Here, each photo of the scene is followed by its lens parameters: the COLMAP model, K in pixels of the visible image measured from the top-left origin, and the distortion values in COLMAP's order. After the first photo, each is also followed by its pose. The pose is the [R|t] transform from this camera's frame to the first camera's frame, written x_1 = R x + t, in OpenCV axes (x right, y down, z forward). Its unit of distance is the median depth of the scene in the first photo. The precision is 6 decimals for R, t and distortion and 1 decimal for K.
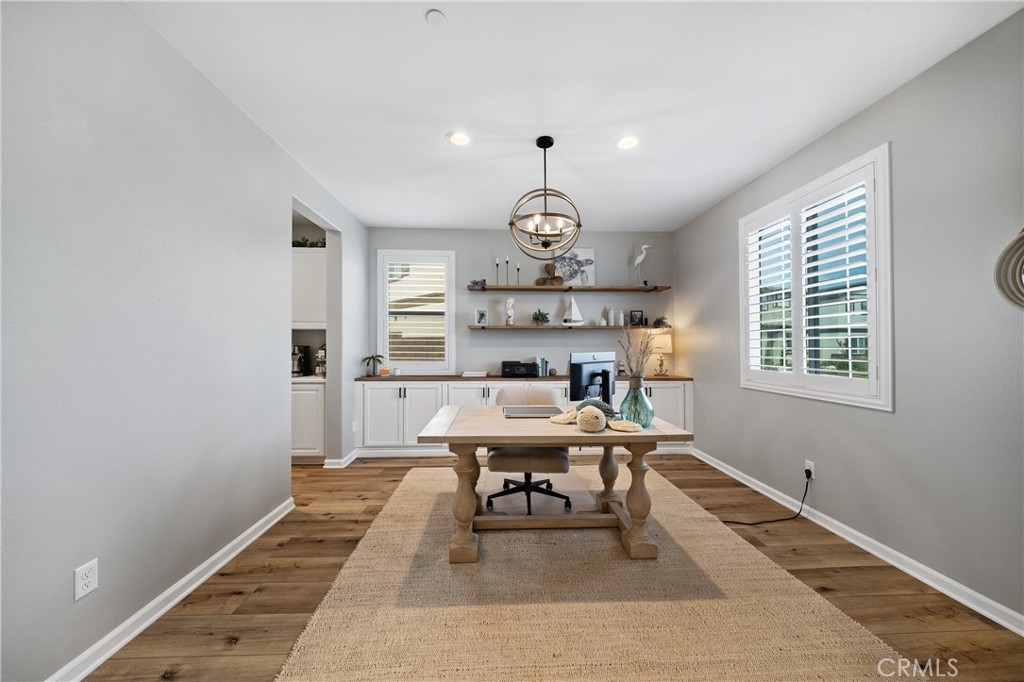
lens RADIAL K [[351.7, 0, 512.8], [0, 351.7, 344.6], [0, 0, 1]] dist [-0.005798, -0.000598]
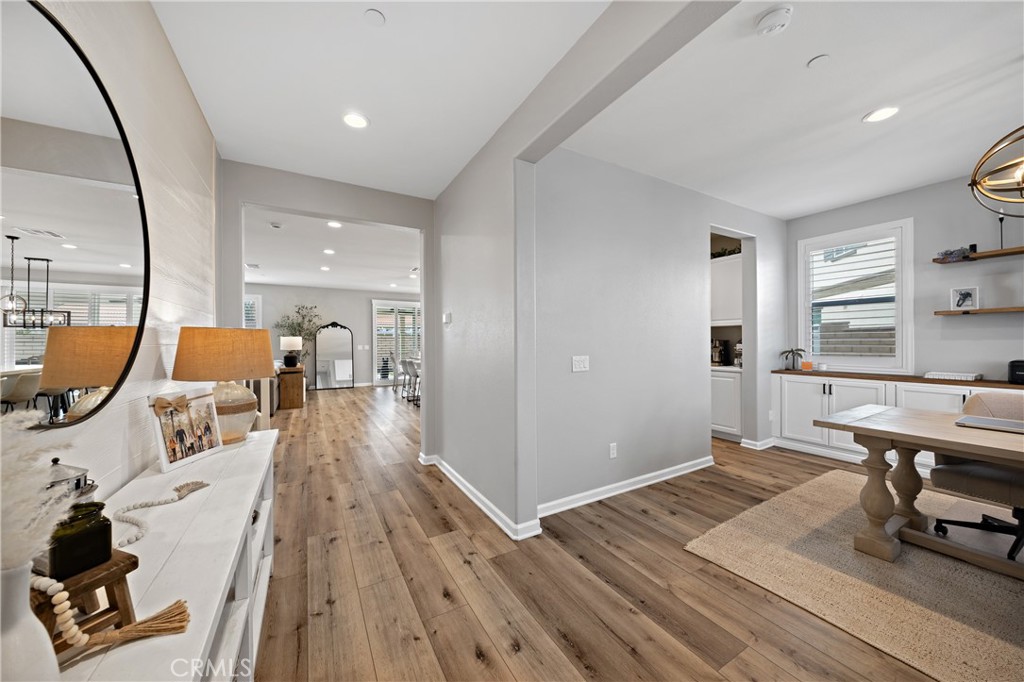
lens RADIAL K [[351.7, 0, 512.2], [0, 351.7, 341.7], [0, 0, 1]] dist [-0.005798, -0.000598]
pose [[0.454237, -0.005246, -0.890865, 0.157649], [0.011685, 0.999932, 0.000070, 0.000725], [0.890804, -0.010442, 0.454268, -0.200440]]
